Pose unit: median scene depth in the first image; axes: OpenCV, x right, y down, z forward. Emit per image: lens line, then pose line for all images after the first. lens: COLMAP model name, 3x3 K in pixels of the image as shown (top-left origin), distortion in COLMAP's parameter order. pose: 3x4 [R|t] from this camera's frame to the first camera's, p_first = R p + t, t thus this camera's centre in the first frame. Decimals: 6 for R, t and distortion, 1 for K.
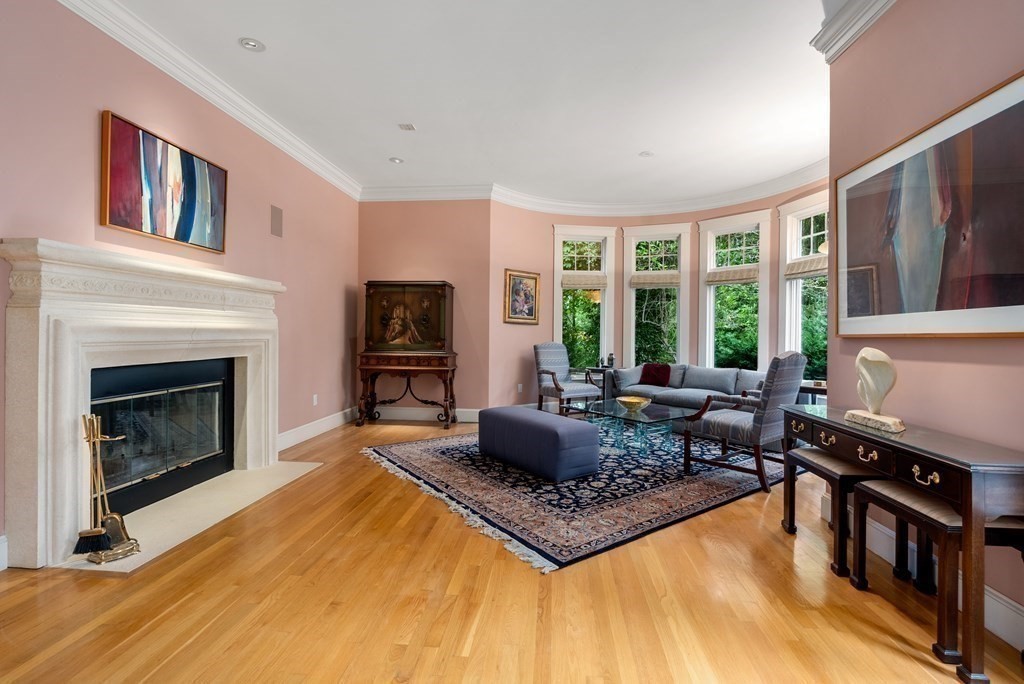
lens RADIAL K [[468.3, 0, 506.7], [0, 468.3, 335.7], [0, 0, 1]] dist [-0.008261, 0.001041]
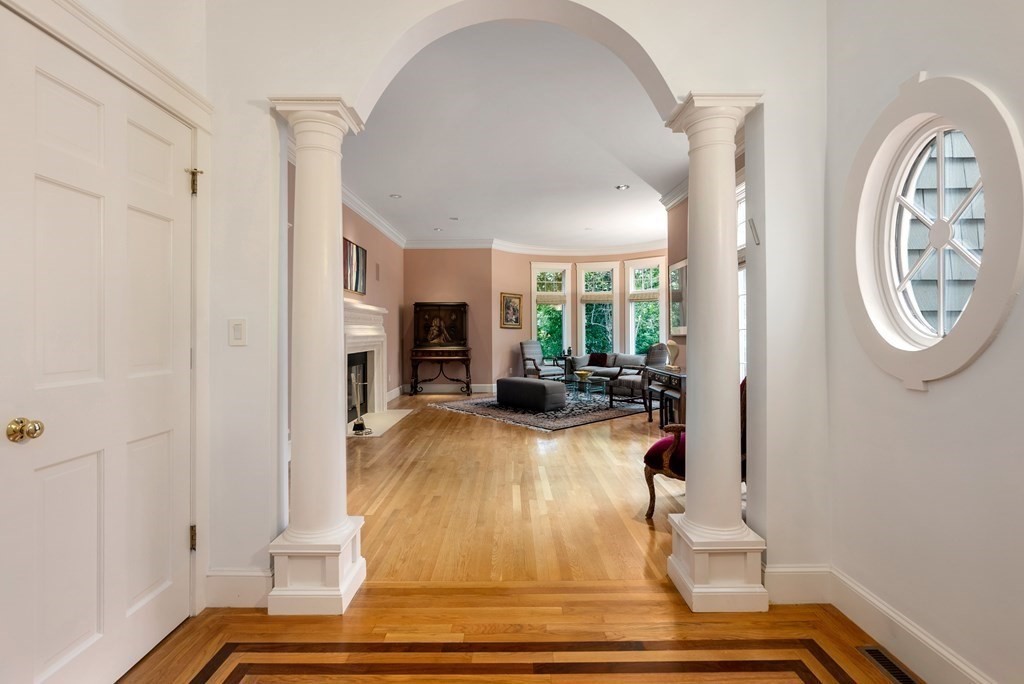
lens RADIAL K [[468.3, 0, 506.7], [0, 468.3, 335.7], [0, 0, 1]] dist [-0.008261, 0.001041]
pose [[0.995587, -0.014911, 0.092652, -0.133362], [0.014658, 0.999887, 0.003415, -0.007221], [-0.092693, -0.002041, 0.995693, -0.546305]]
